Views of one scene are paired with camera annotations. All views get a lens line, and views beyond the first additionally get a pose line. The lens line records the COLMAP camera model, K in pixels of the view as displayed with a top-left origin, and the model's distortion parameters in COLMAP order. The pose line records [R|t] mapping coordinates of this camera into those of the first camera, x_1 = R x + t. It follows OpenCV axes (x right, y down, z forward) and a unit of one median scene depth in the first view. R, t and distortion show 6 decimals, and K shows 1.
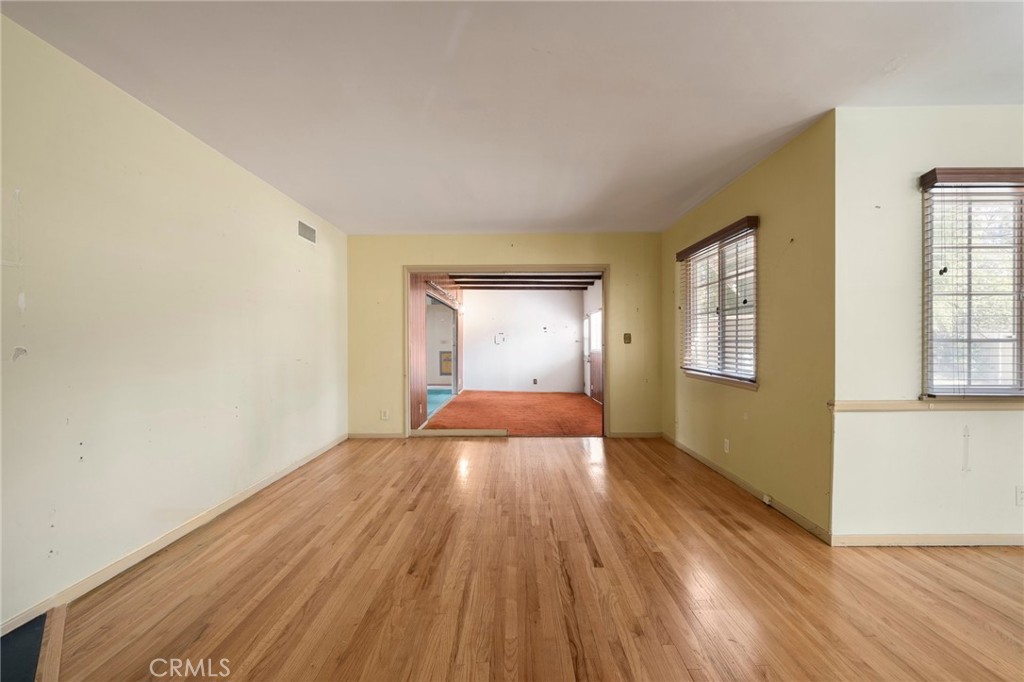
lens RADIAL K [[415.0, 0, 507.4], [0, 415.0, 342.2], [0, 0, 1]] dist [0.001329, 0.000025]
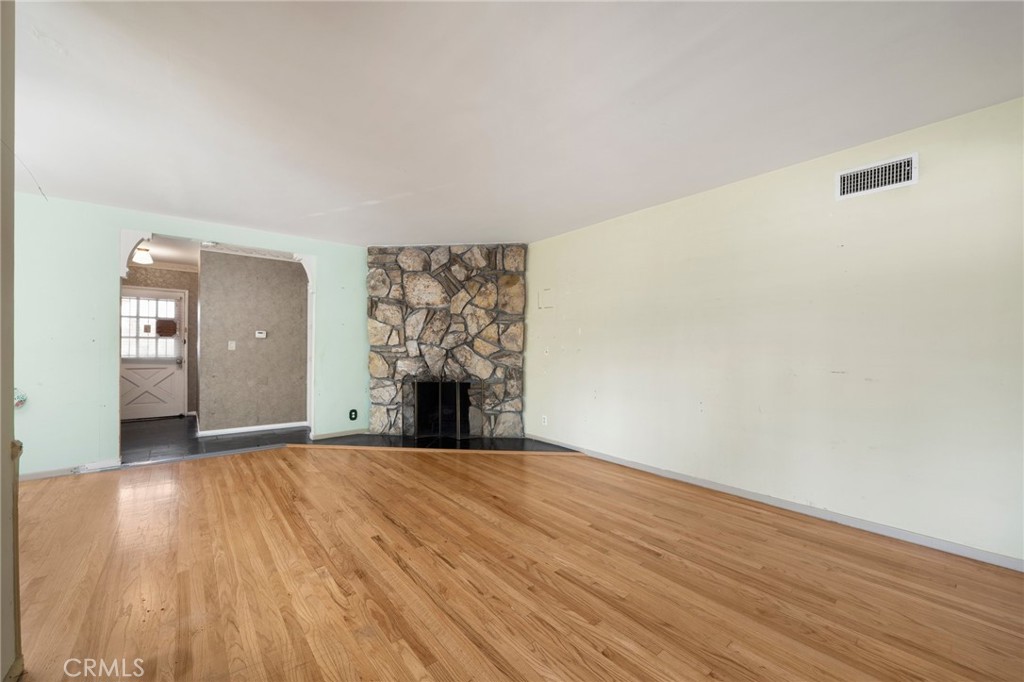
lens RADIAL K [[393.5, 0, 504.8], [0, 393.5, 344.7], [0, 0, 1]] dist [-0.001098, -0.000042]
pose [[-0.765017, -0.002114, -0.644006, 0.553920], [0.000235, 0.999994, -0.003562, 0.001169], [0.644010, -0.002876, -0.765012, 1.762462]]
